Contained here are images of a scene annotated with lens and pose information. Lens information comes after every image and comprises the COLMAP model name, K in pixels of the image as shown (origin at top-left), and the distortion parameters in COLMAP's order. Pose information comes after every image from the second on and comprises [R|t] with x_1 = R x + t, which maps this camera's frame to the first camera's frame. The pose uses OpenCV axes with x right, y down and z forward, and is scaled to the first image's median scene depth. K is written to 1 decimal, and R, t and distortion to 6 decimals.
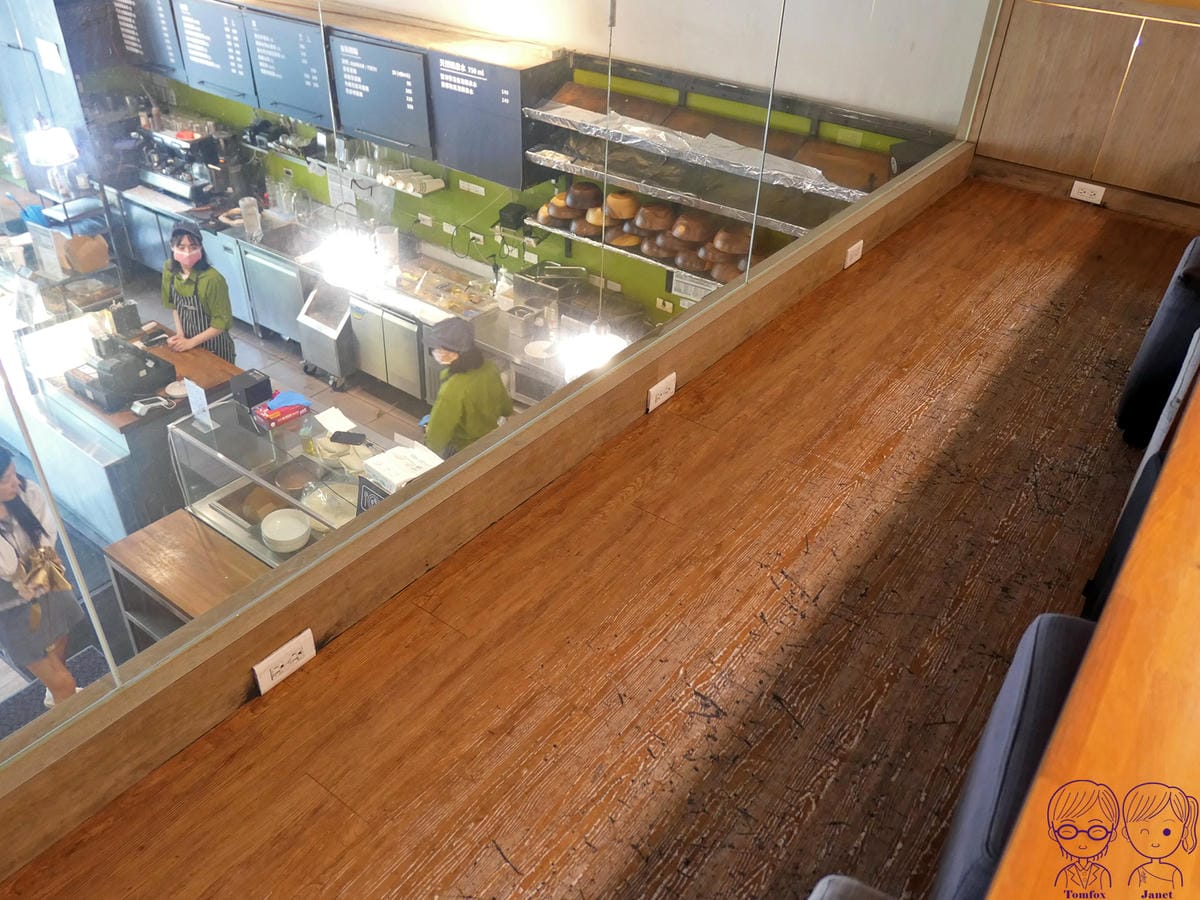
lens RADIAL K [[934.8, 0, 601.4], [0, 934.8, 452.1], [0, 0, 1]] dist [-0.014595, 0.001663]
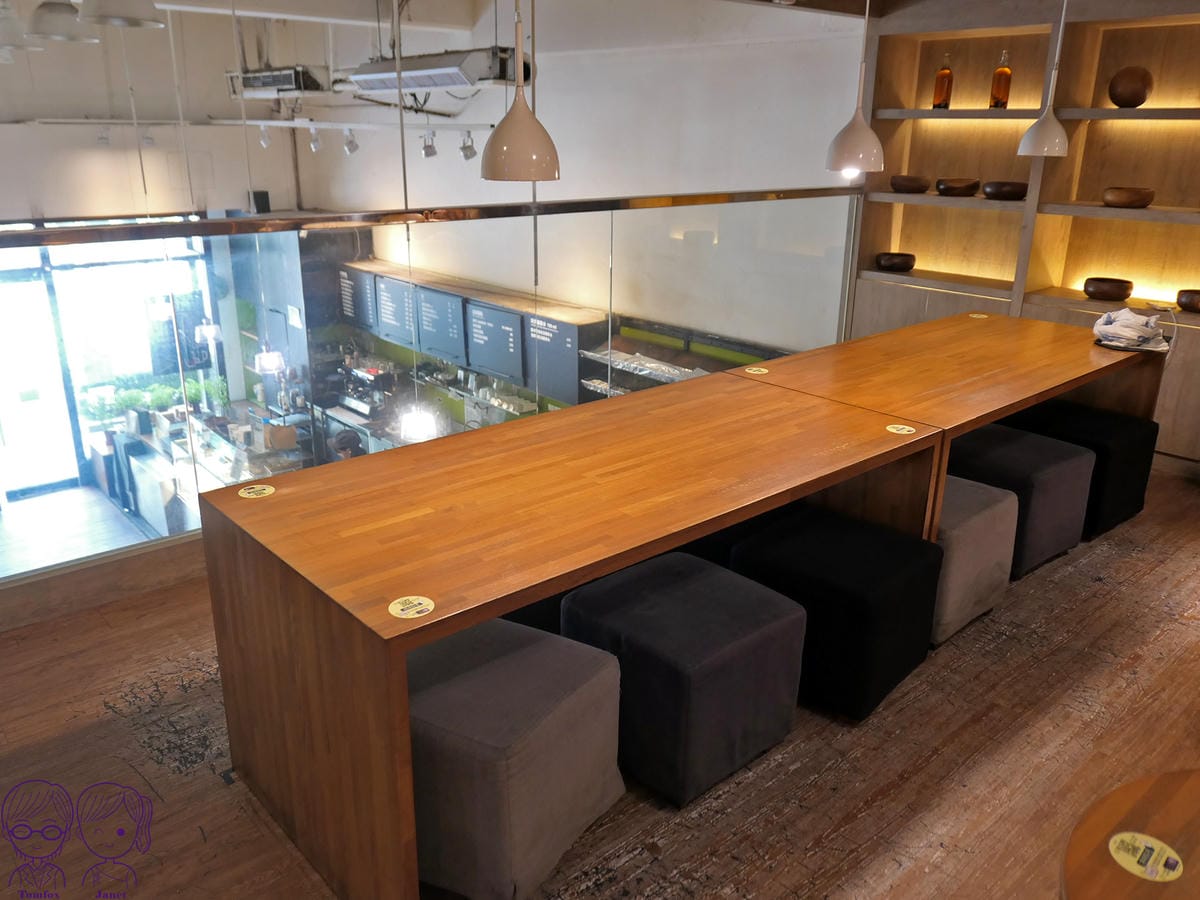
lens RADIAL K [[934.8, 0, 599.6], [0, 934.8, 447.4], [0, 0, 1]] dist [-0.014595, 0.001663]
pose [[0.976273, 0.044005, -0.212025, 0.199321], [-0.102831, 0.955903, -0.275091, 0.126130], [0.190570, 0.290367, 0.937747, -0.224730]]
